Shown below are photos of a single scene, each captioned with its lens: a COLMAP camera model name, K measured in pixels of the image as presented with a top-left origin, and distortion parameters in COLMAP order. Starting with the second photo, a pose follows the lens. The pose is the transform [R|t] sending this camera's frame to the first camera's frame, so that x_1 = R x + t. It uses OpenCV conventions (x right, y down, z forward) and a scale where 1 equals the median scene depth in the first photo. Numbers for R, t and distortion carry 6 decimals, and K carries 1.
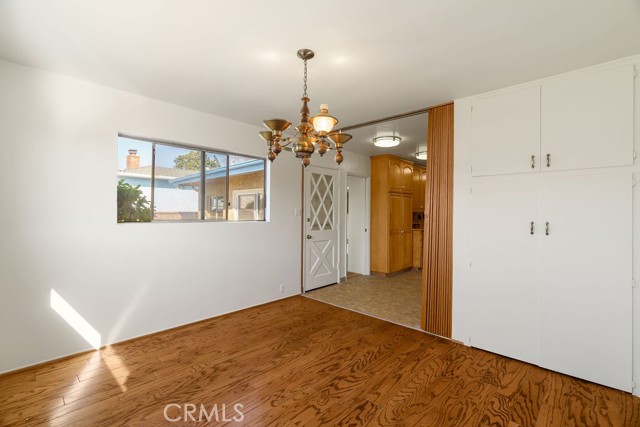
lens RADIAL K [[285.0, 0, 320.0], [0, 285.0, 214.0], [0, 0, 1]] dist [-0.005705, 0.001018]
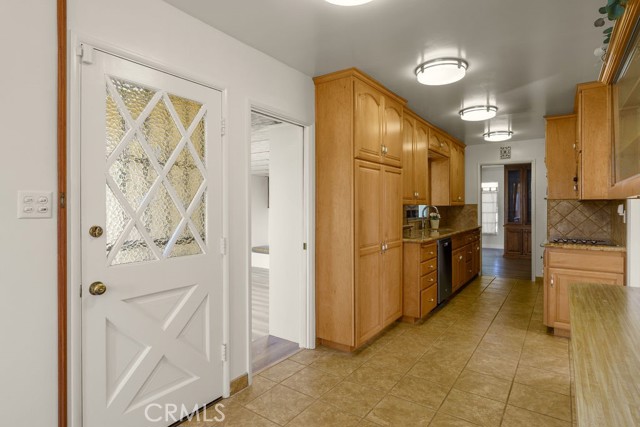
lens RADIAL K [[338.7, 0, 320.4], [0, 338.7, 210.5], [0, 0, 1]] dist [-0.000836, 0.000013]
pose [[0.989590, -0.012317, 0.143387, 0.125232], [0.011739, 0.999919, 0.004878, 0.000372], [-0.143435, -0.003144, 0.989655, 0.546508]]
